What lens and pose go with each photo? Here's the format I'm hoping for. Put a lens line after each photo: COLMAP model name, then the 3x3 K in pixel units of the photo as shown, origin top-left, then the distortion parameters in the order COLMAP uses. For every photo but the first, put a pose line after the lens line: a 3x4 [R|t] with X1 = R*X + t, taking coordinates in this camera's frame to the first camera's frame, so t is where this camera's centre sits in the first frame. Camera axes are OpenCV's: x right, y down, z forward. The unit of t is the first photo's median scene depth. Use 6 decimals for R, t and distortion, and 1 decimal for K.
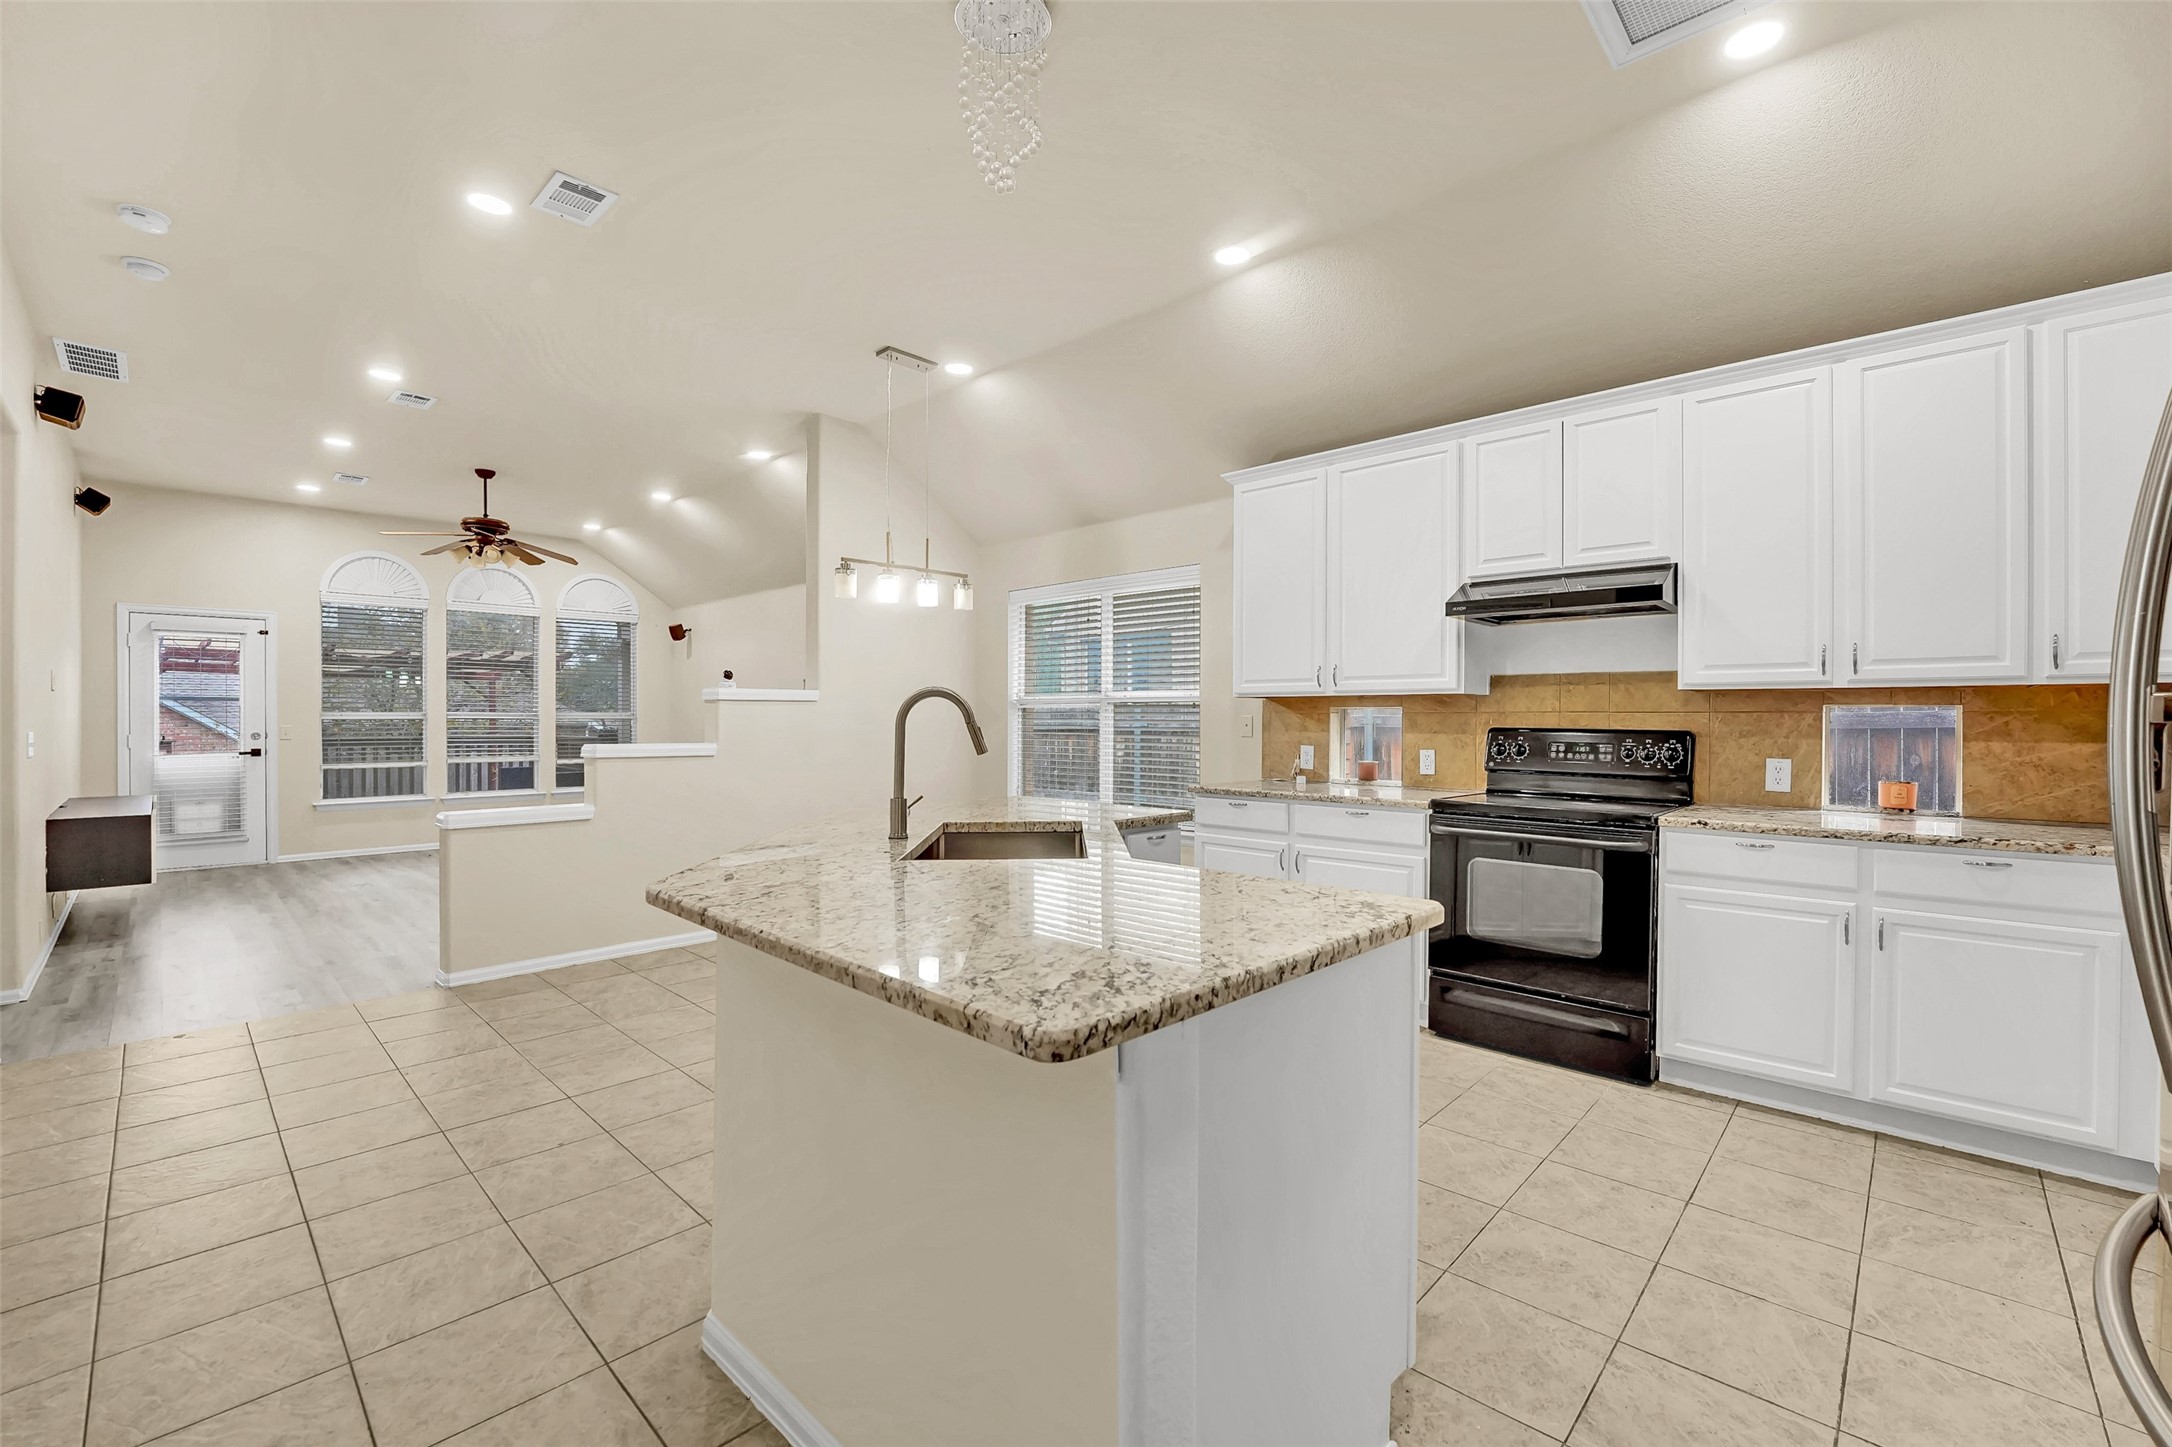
lens RADIAL K [[906.8, 0, 1087.1], [0, 906.8, 733.0], [0, 0, 1]] dist [-0.026795, 0.002055]
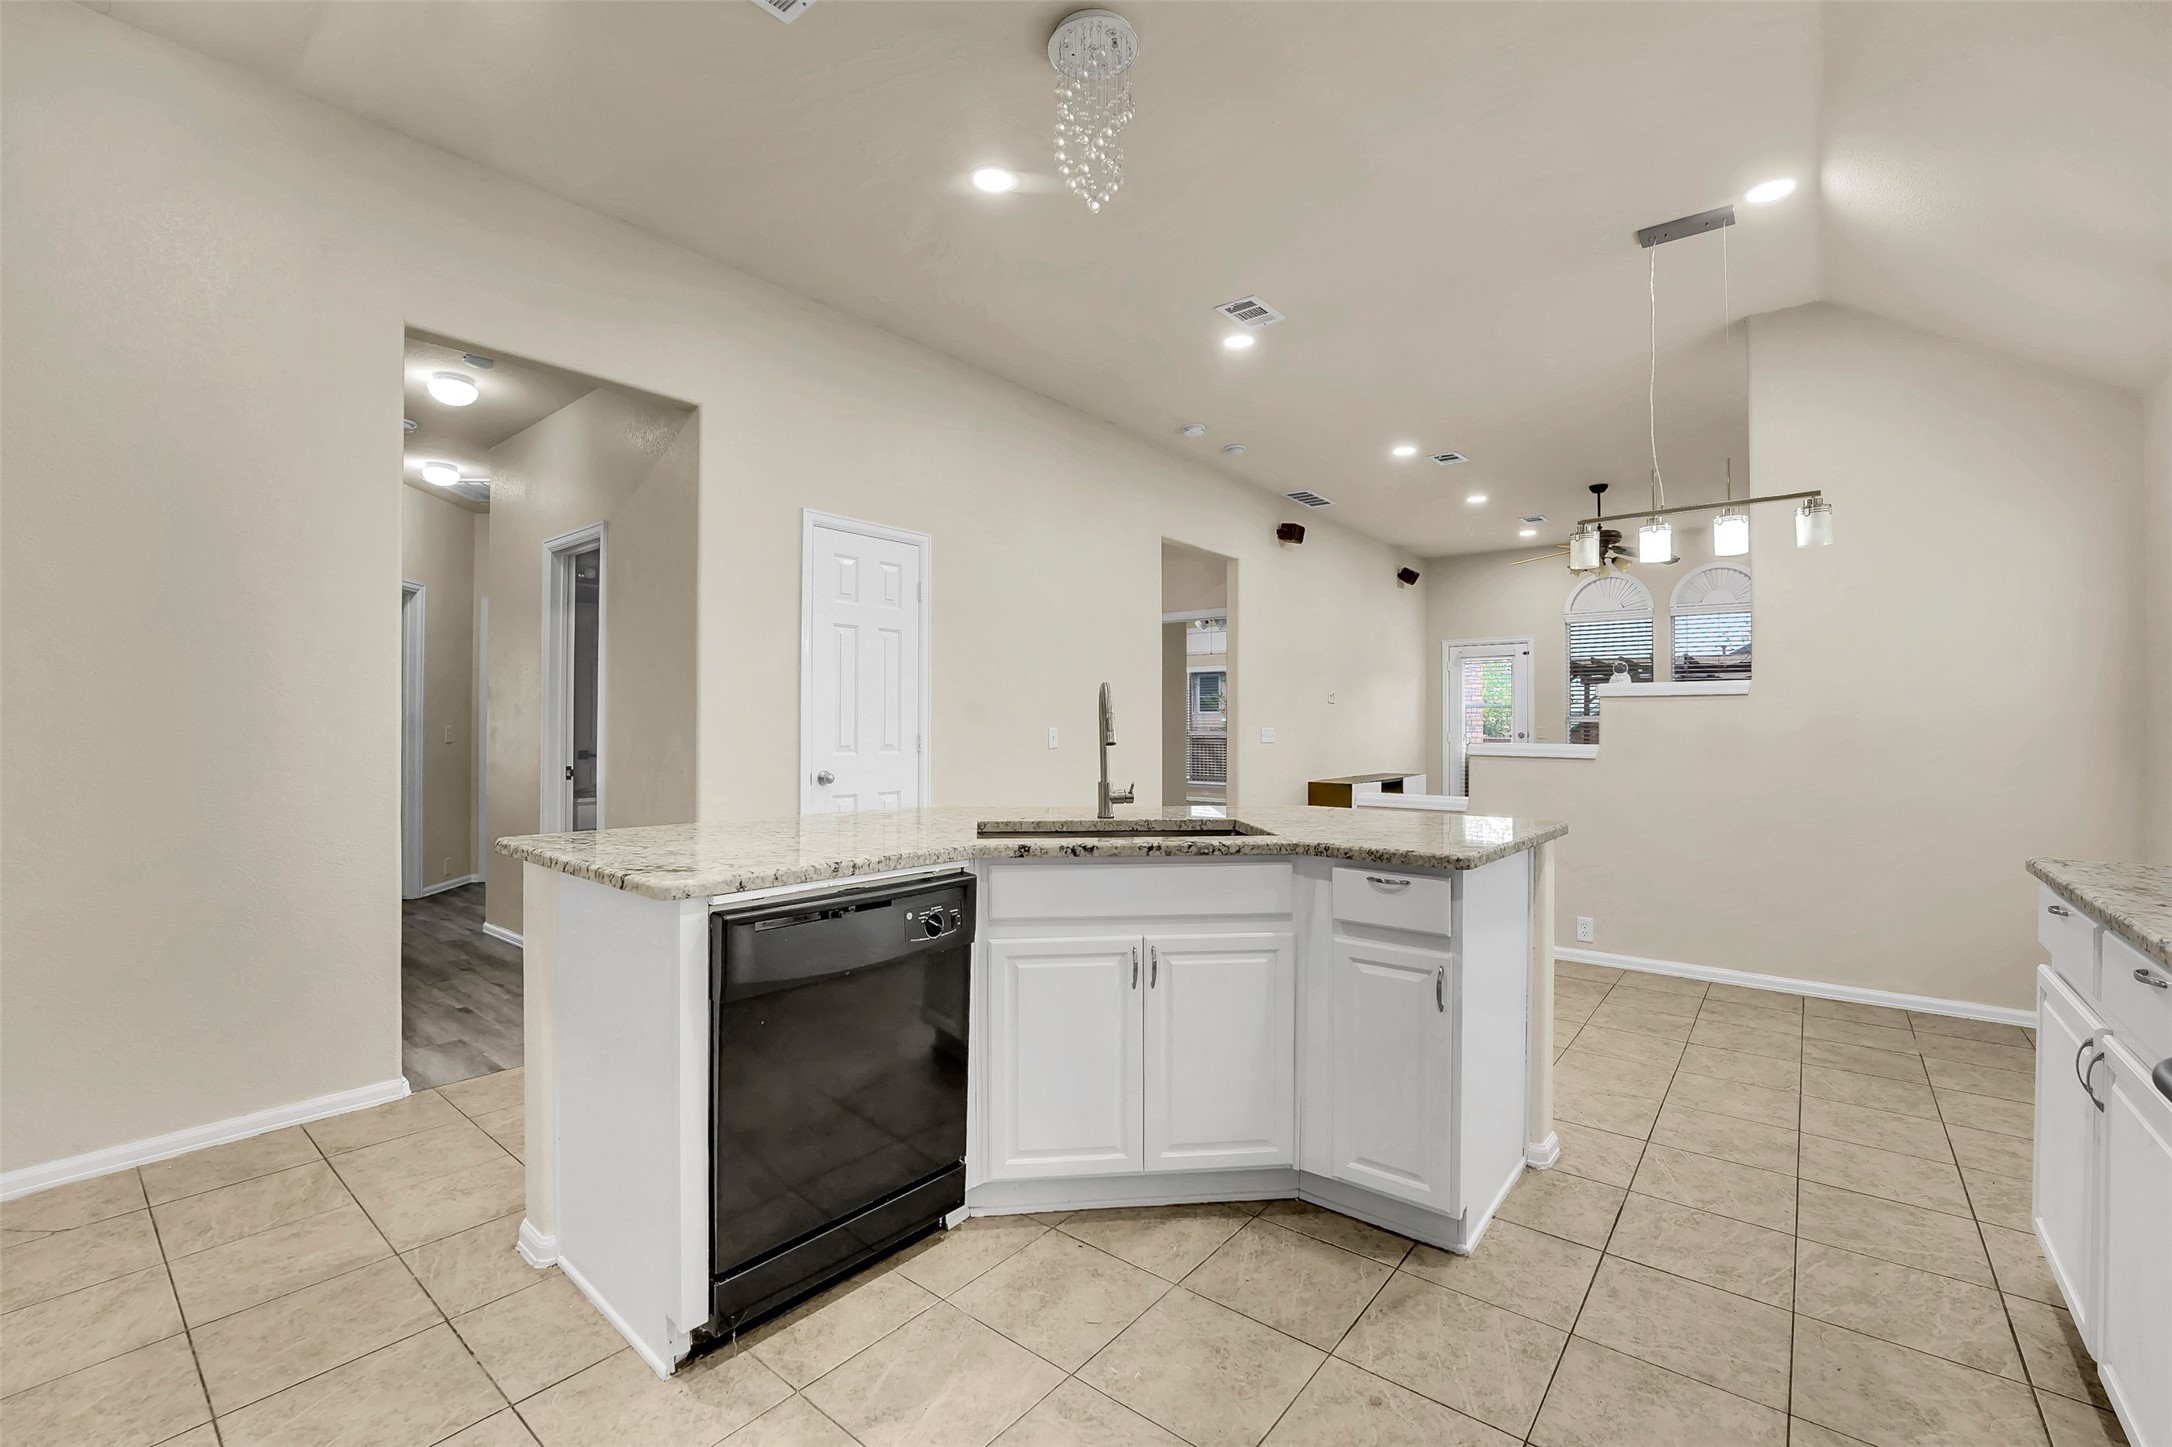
lens RADIAL K [[906.8, 0, 1095.5], [0, 906.8, 722.2], [0, 0, 1]] dist [-0.026795, 0.002055]
pose [[0.093553, -0.004090, -0.995606, 0.463297], [-0.017051, 0.999838, -0.005710, 0.002152], [0.995468, 0.017510, 0.093468, 0.446507]]
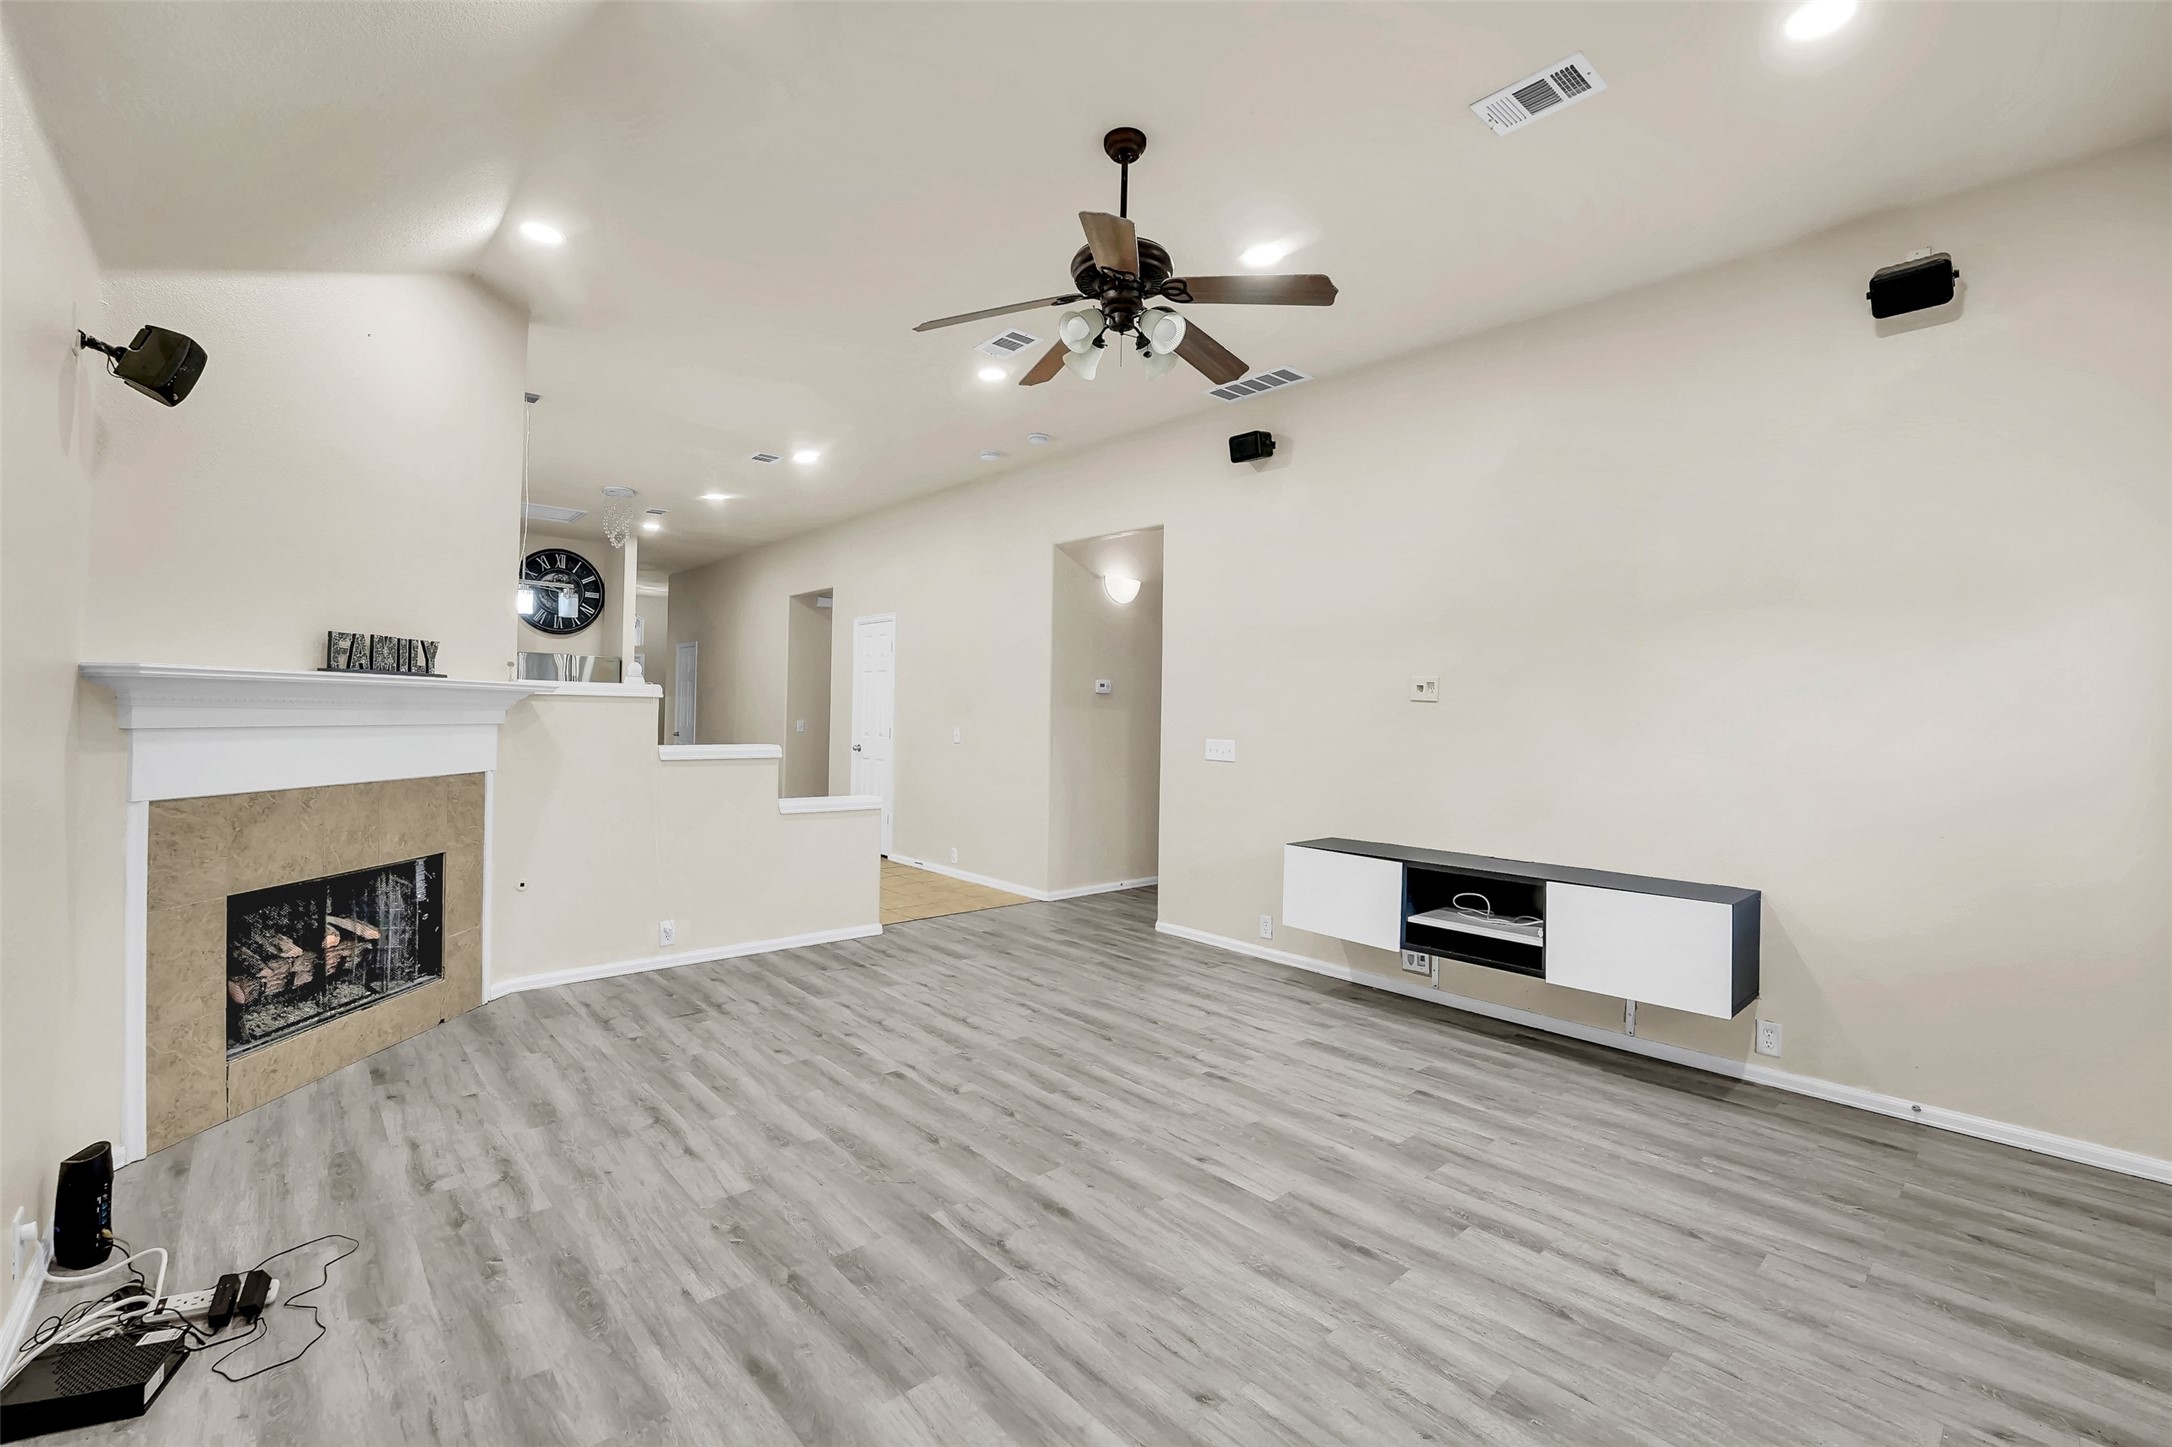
lens RADIAL K [[906.8, 0, 1077.4], [0, 906.8, 714.9], [0, 0, 1]] dist [-0.026795, 0.002055]
pose [[-0.997100, -0.021103, 0.073116, -0.972586], [-0.019999, 0.999675, 0.015795, -0.045036], [-0.073425, 0.014287, -0.997198, 1.995633]]
